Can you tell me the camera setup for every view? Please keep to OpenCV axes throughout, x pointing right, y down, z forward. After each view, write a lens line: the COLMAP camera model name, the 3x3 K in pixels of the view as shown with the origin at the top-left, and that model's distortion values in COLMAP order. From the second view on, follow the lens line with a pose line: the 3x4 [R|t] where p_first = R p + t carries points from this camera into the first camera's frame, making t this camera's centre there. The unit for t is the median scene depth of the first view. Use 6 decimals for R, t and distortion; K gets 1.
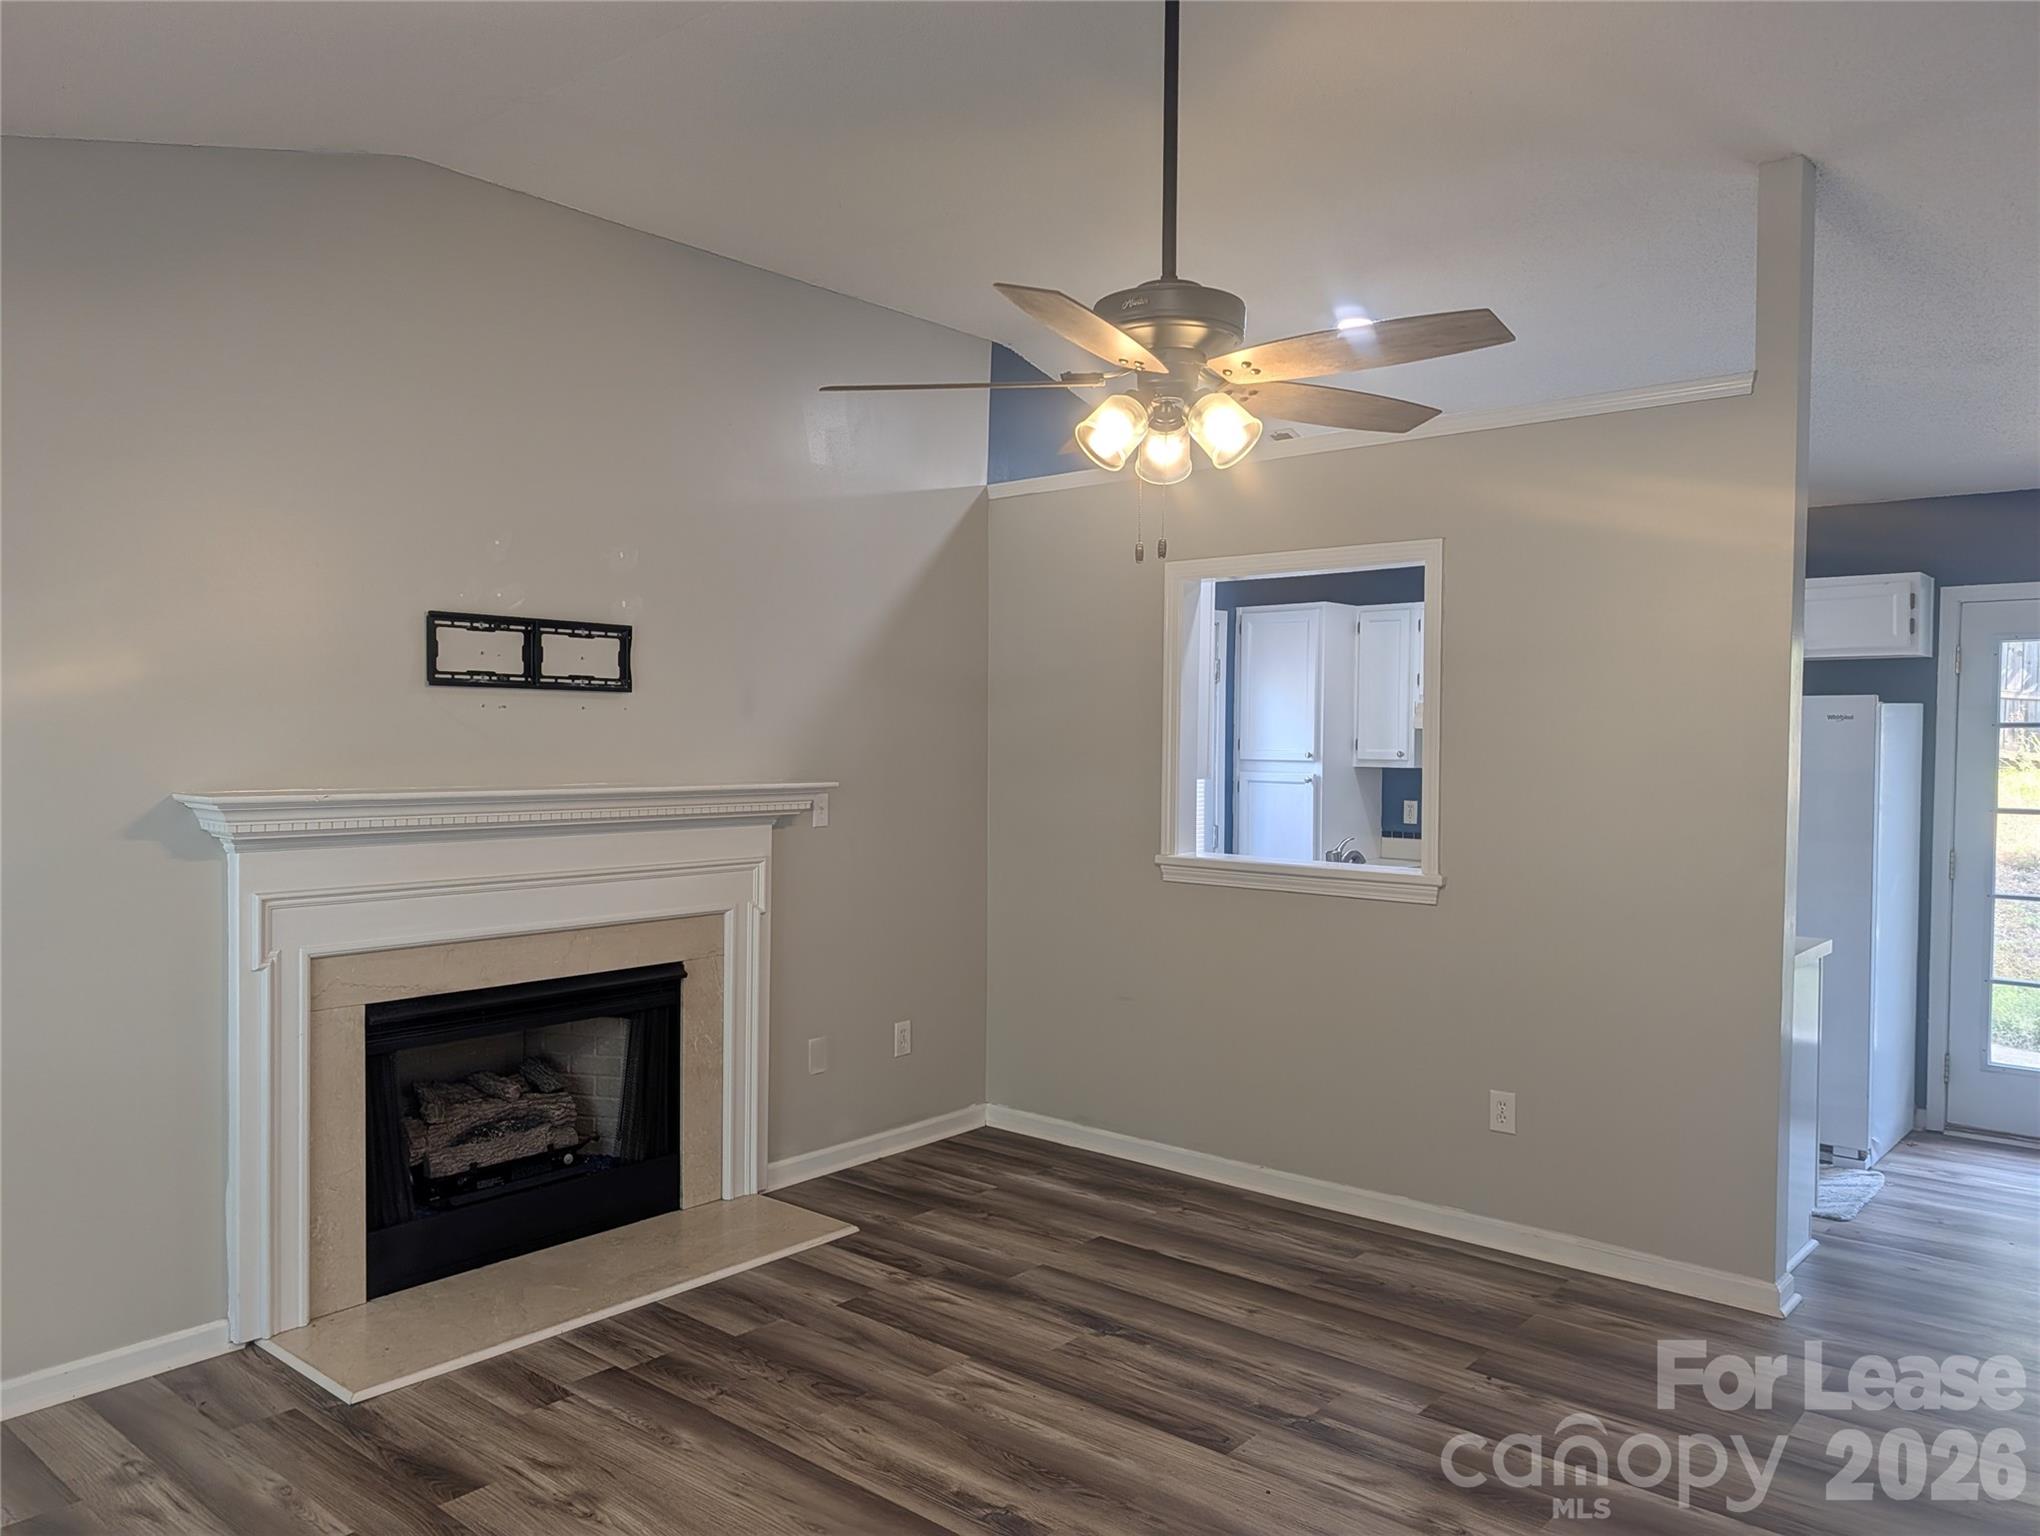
lens RADIAL K [[1458.4, 0, 1022.7], [0, 1458.4, 769.5], [0, 0, 1]] dist [0.022118, -0.007109]
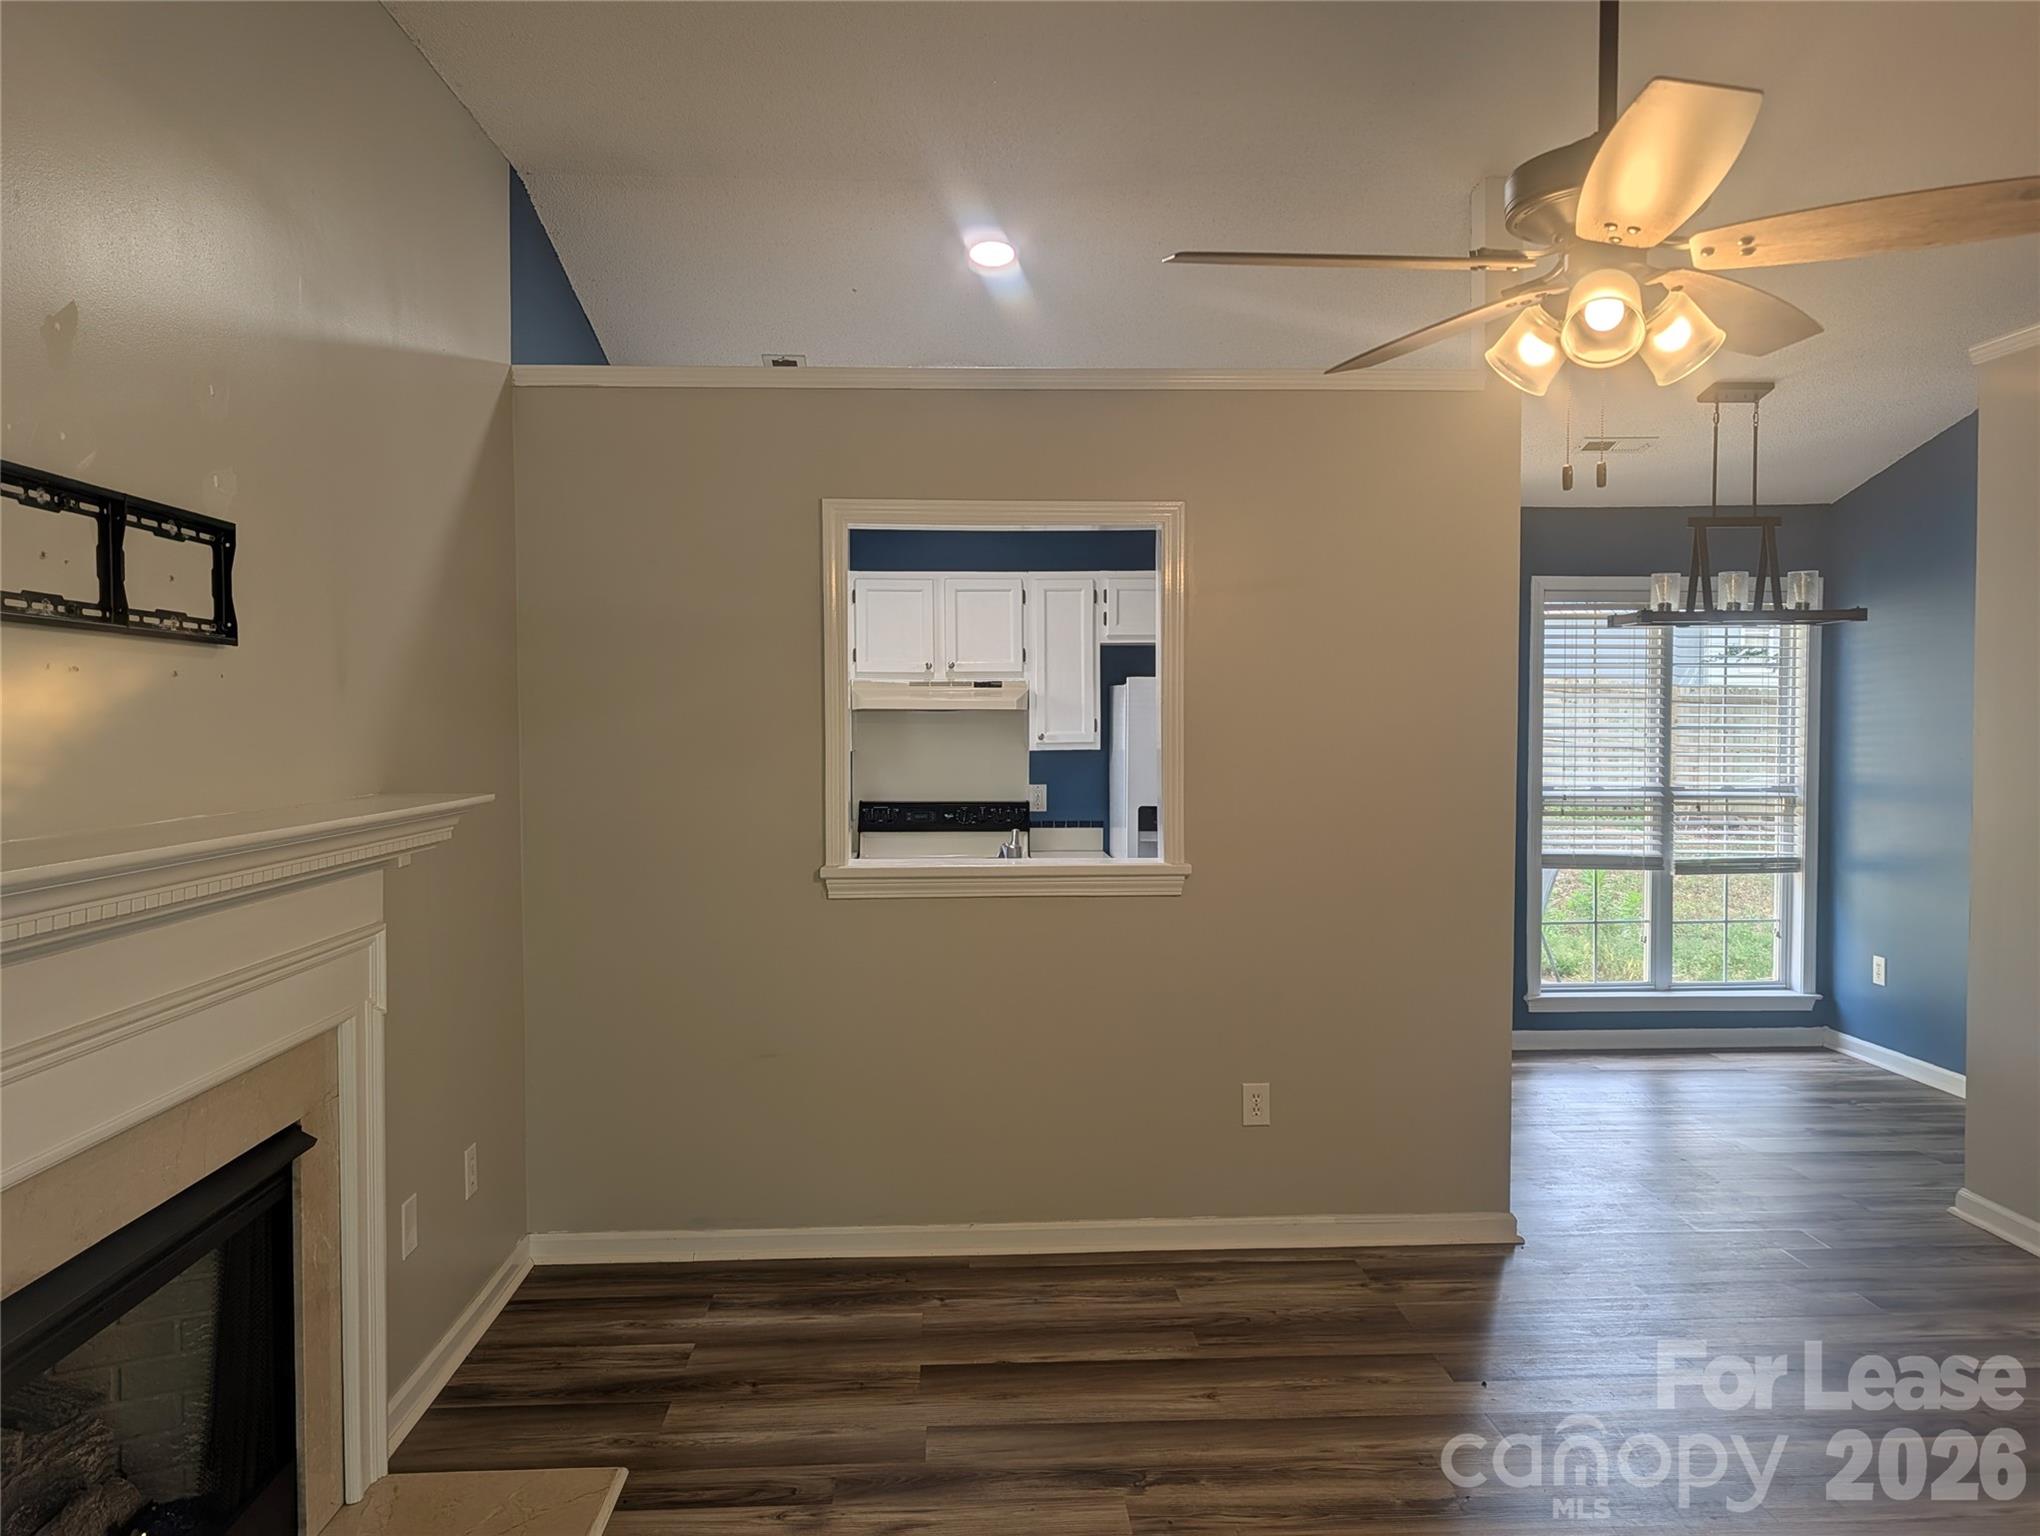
lens RADIAL K [[1458.4, 0, 1021.9], [0, 1458.4, 765.1], [0, 0, 1]] dist [0.022118, -0.007109]
pose [[0.728973, -0.032436, 0.683773, -0.431913], [0.025839, 0.999469, 0.019865, -0.011816], [-0.684054, 0.003187, 0.729424, 0.403296]]
